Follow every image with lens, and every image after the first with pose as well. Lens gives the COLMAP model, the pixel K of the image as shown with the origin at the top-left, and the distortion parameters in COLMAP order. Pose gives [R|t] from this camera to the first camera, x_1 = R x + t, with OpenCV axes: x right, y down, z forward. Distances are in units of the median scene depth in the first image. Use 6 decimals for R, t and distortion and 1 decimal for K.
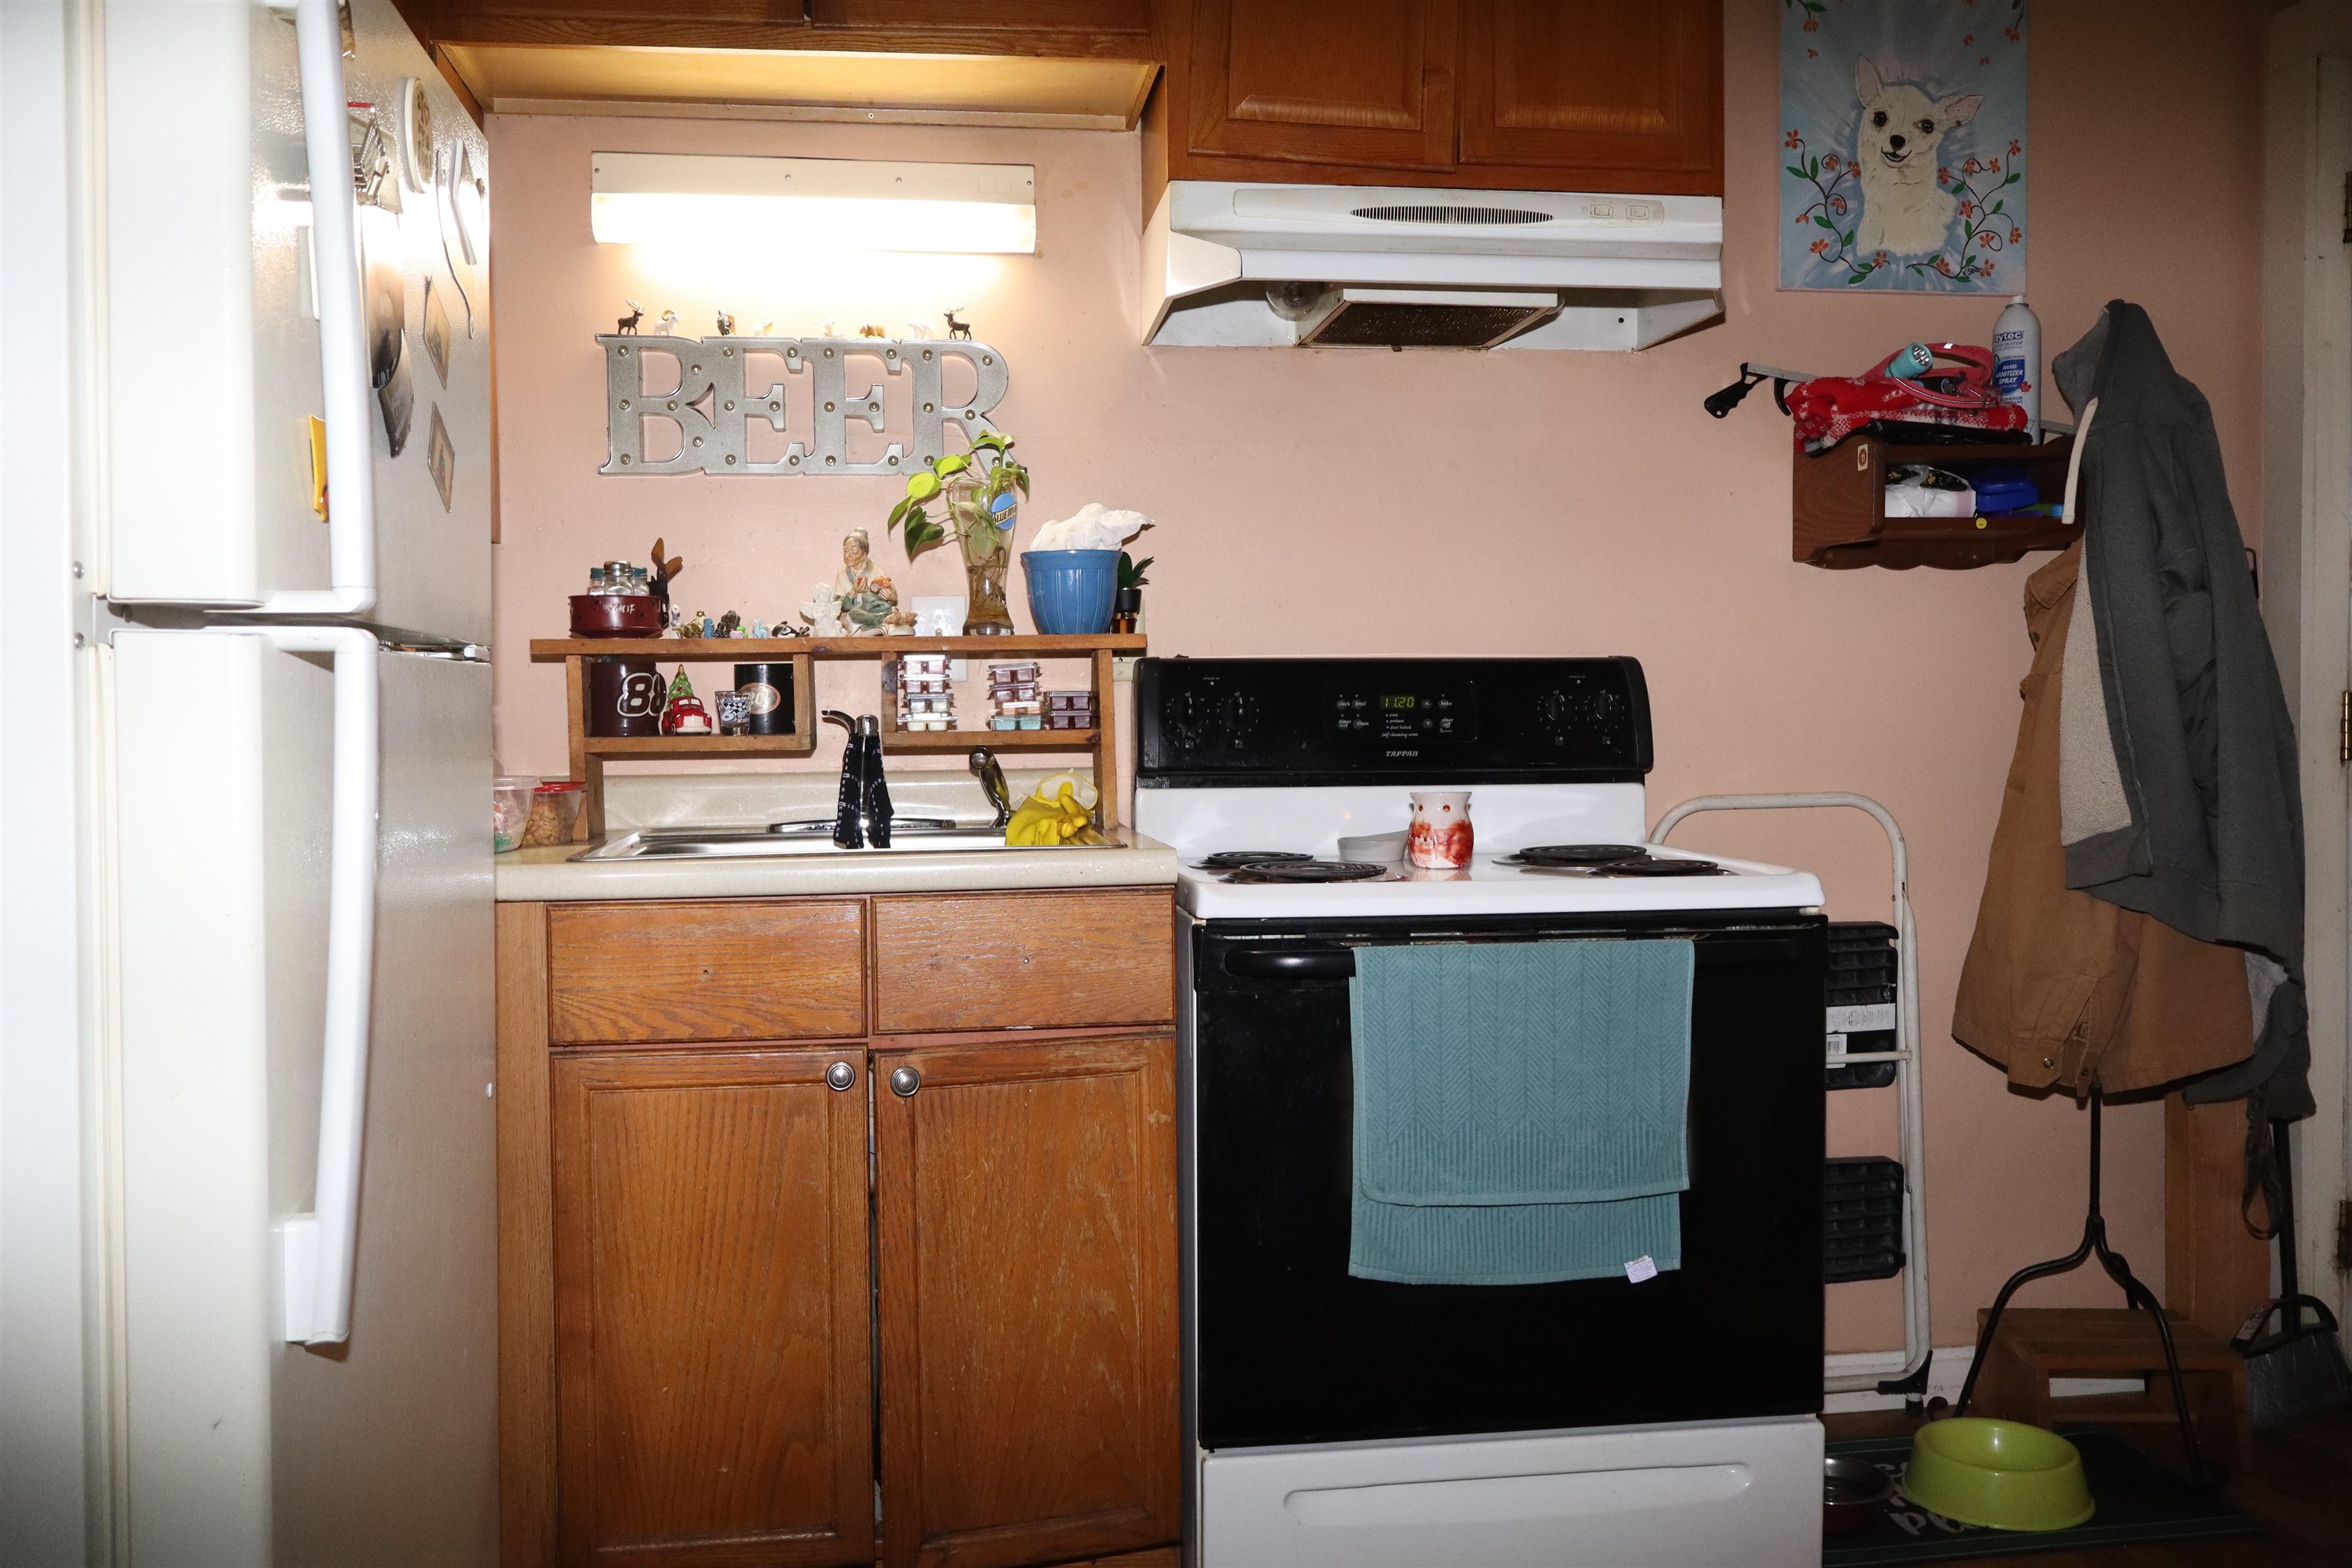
lens RADIAL K [[1960.8, 0, 1174.6], [0, 1960.8, 798.8], [0, 0, 1]] dist [-0.004976, 0.010090]
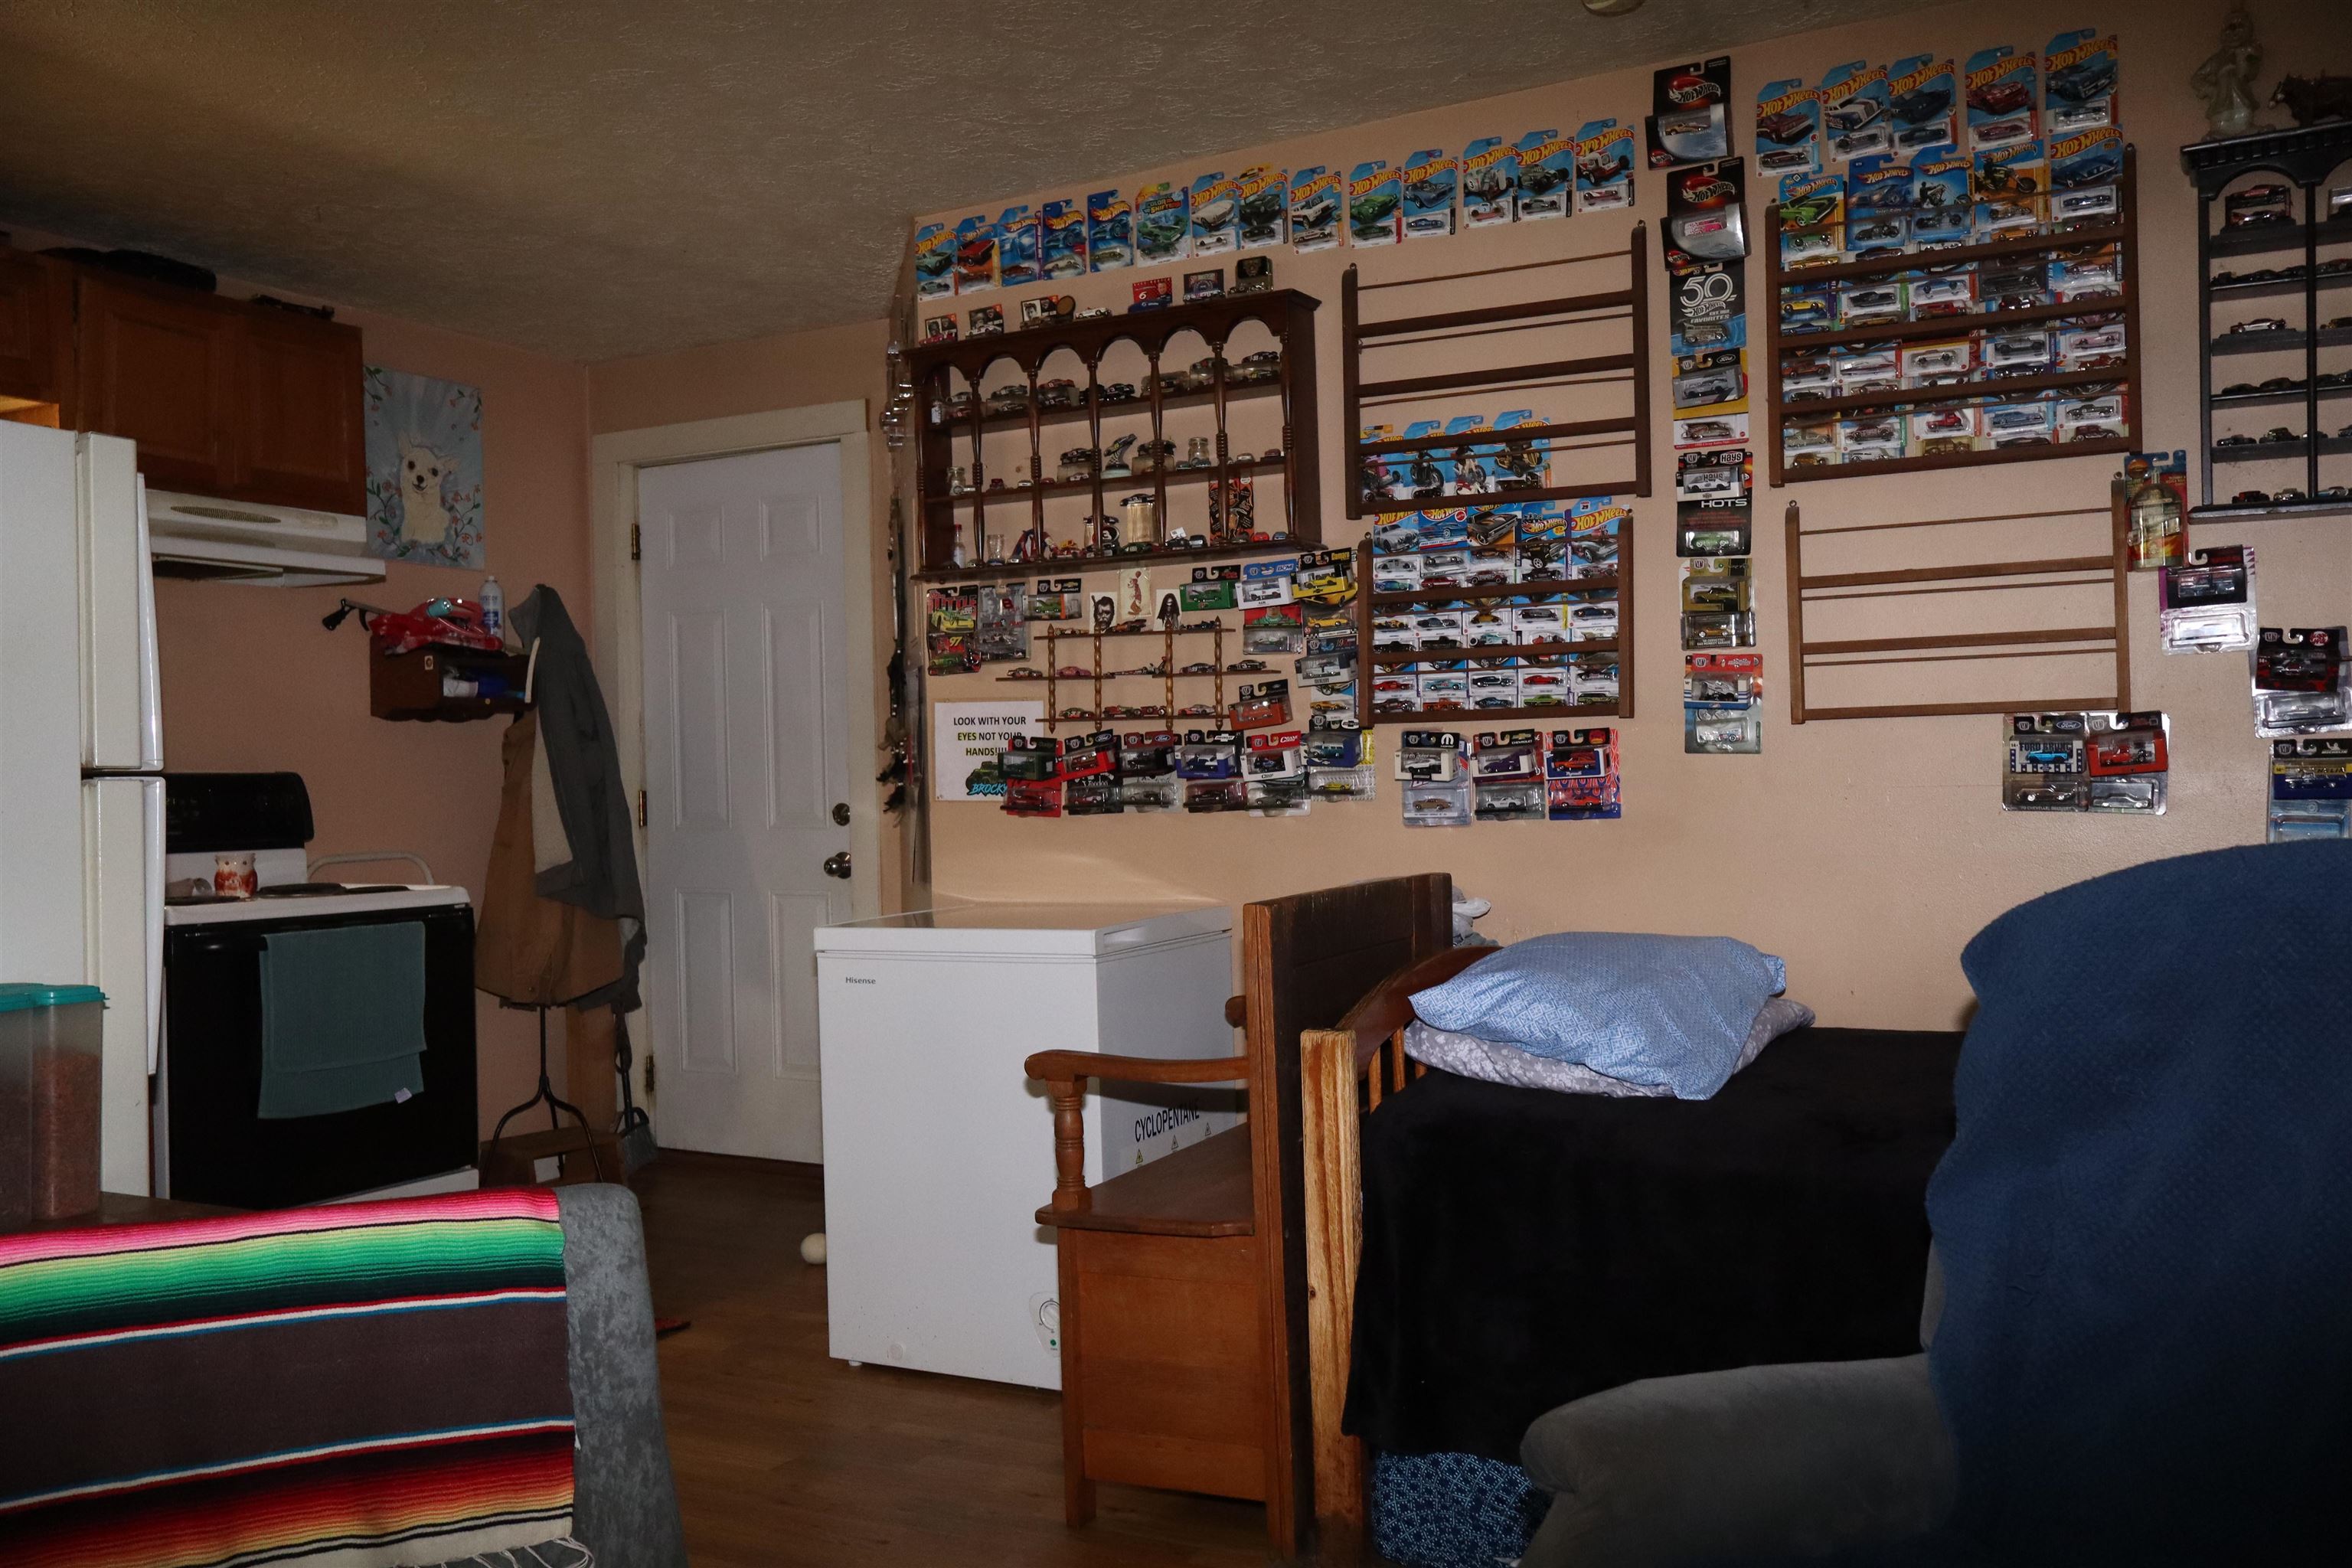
lens RADIAL K [[1960.8, 0, 1180.8], [0, 1960.8, 793.1], [0, 0, 1]] dist [-0.004976, 0.010090]
pose [[0.596130, -0.007026, 0.802857, -0.653292], [0.046098, 0.998612, -0.025489, 0.022242], [-0.801563, 0.052205, 0.595626, -0.592353]]
